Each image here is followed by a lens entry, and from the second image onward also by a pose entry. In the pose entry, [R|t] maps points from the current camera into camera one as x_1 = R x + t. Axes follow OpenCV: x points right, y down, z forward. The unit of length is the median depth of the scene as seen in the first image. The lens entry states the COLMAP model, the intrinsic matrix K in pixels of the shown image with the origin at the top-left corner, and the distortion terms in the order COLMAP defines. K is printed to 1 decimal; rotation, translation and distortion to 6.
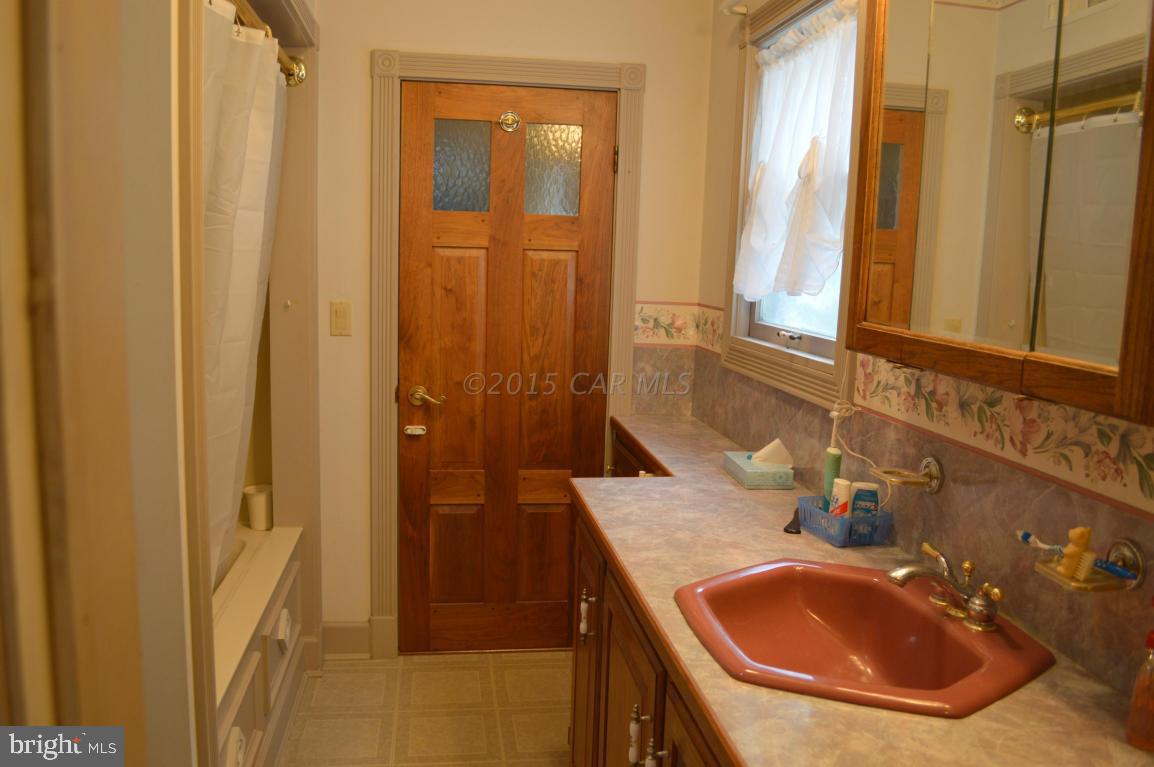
lens RADIAL K [[924.6, 0, 569.5], [0, 924.6, 386.9], [0, 0, 1]] dist [-0.075482, 0.005321]
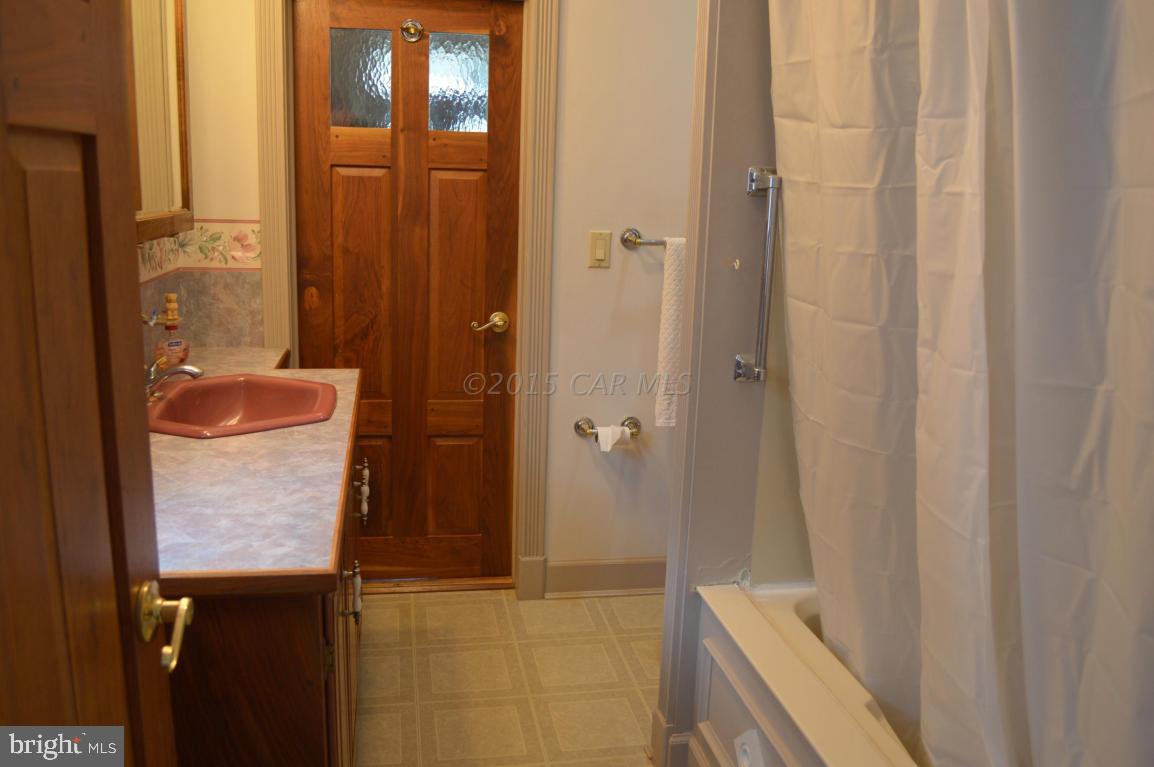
lens RADIAL K [[924.6, 0, 569.5], [0, 924.6, 386.9], [0, 0, 1]] dist [-0.075482, 0.005321]
pose [[-0.997066, -0.049229, -0.058611, -0.126323], [-0.066588, 0.935491, 0.347020, -0.248863], [0.037747, 0.349905, -0.936024, 1.804805]]
